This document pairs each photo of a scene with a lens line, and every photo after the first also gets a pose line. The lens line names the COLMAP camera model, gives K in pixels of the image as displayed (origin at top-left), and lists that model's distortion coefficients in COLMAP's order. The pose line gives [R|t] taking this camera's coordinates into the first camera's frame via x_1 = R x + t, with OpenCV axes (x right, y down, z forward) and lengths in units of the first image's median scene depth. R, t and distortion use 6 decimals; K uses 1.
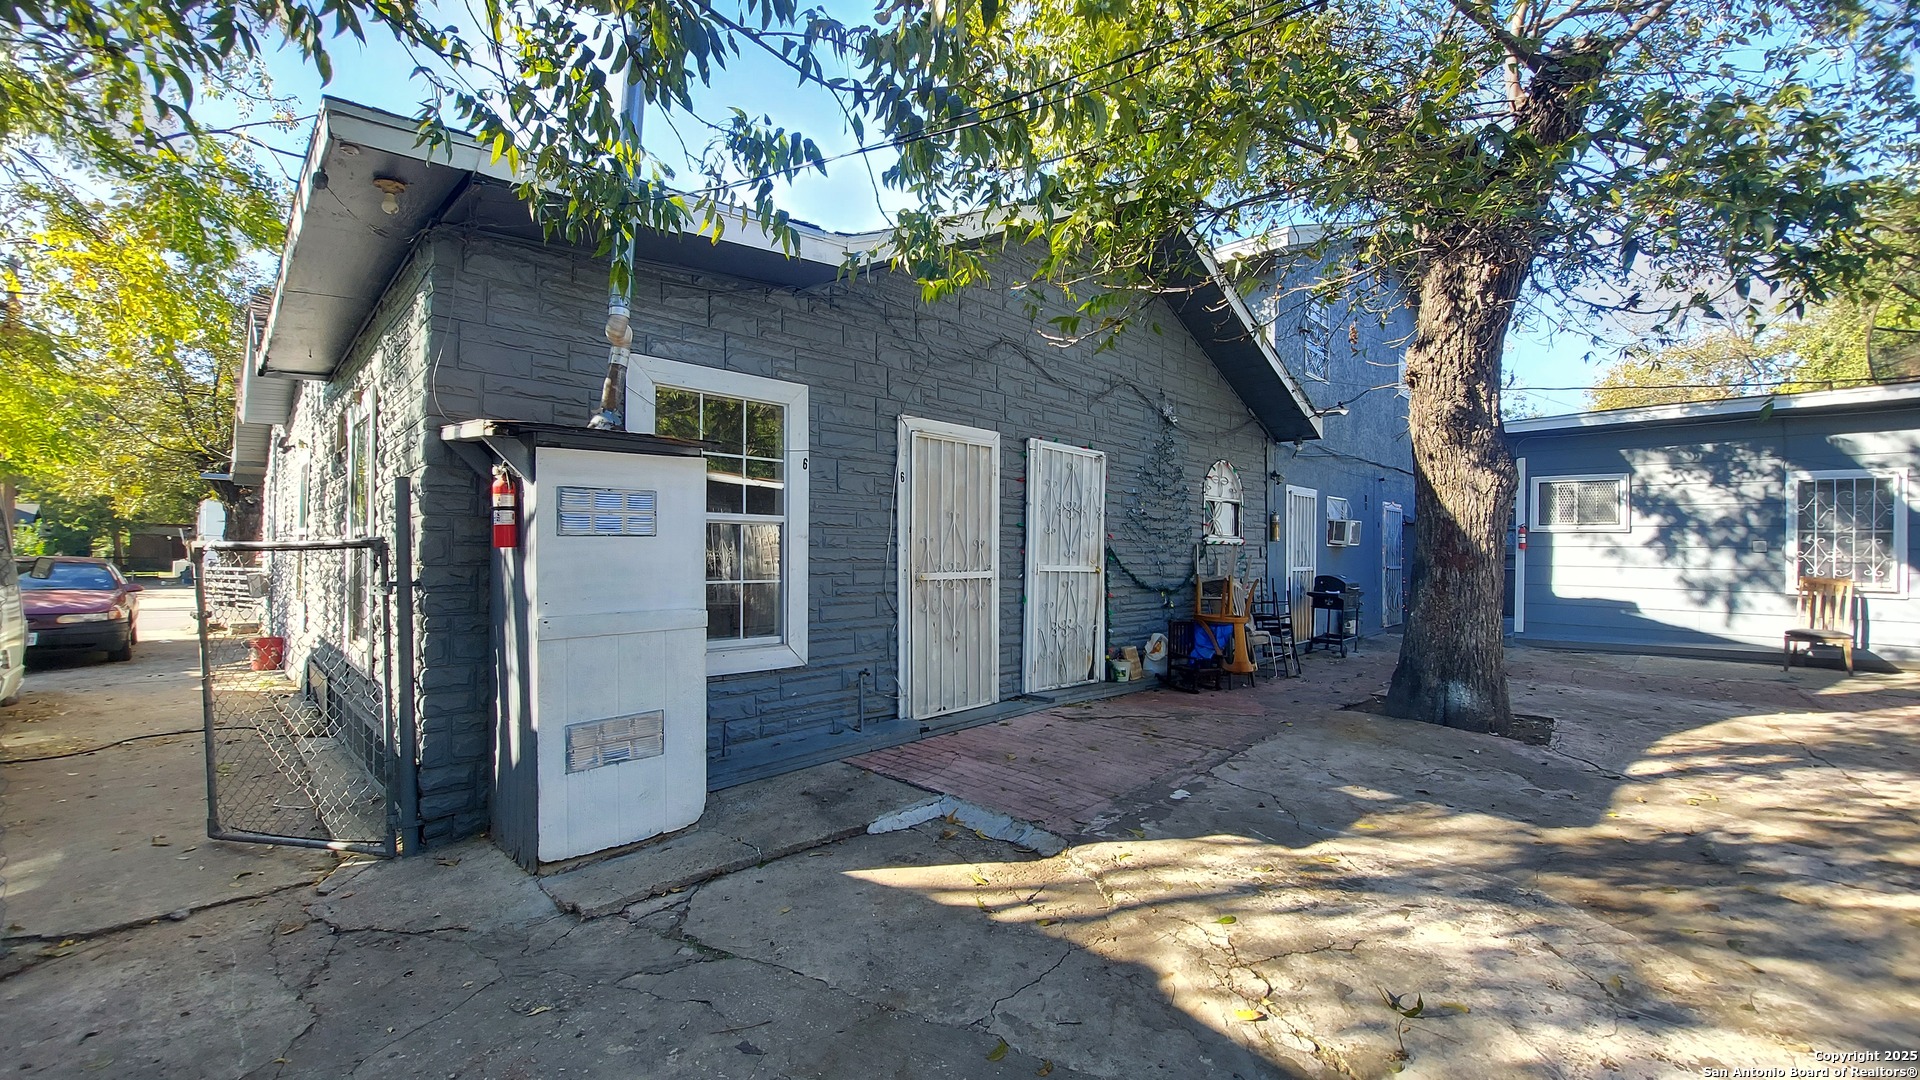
lens RADIAL K [[766.8, 0, 958.7], [0, 766.8, 545.6], [0, 0, 1]] dist [-0.002106, 0.000328]
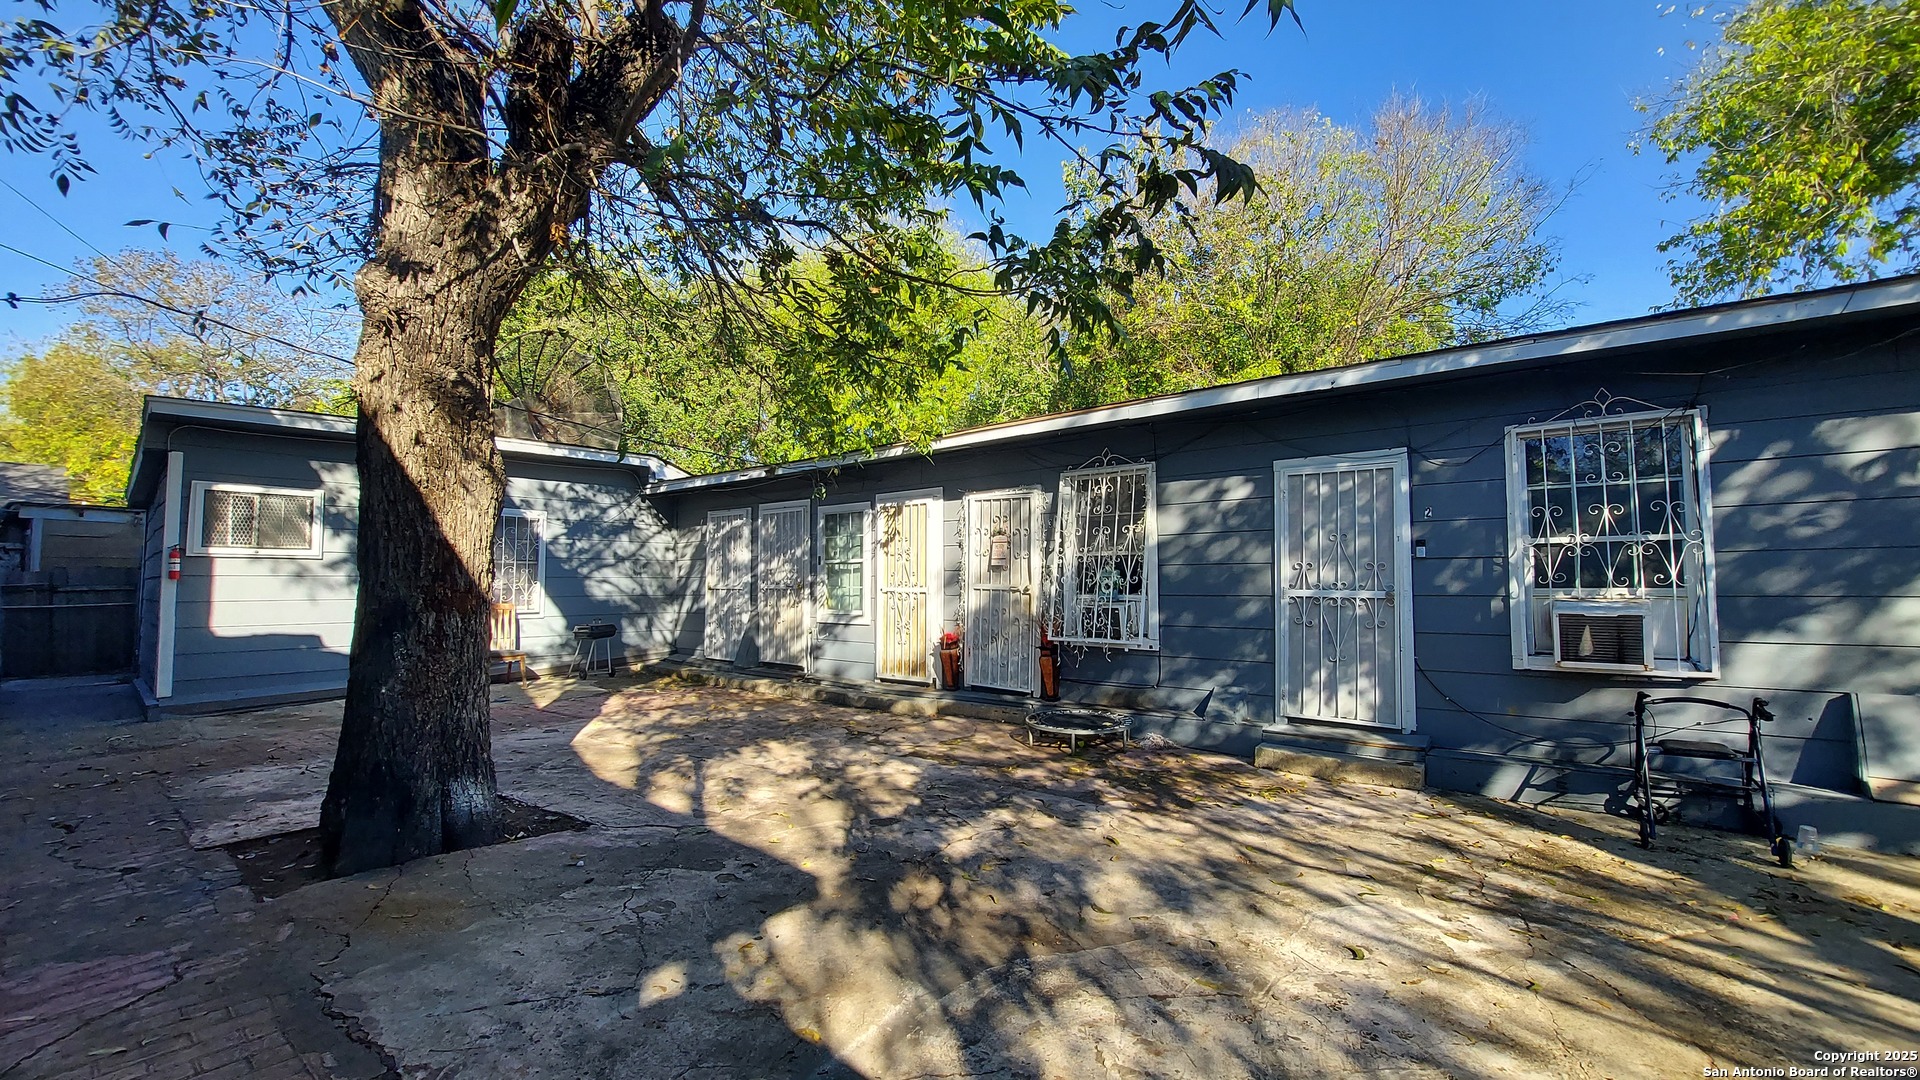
lens RADIAL K [[766.8, 0, 970.9], [0, 766.8, 550.9], [0, 0, 1]] dist [-0.002106, 0.000328]
pose [[-0.113404, 0.020396, 0.993340, -0.085777], [0.001454, 0.999792, -0.020363, -0.011046], [-0.993548, -0.000865, -0.113410, 0.606304]]
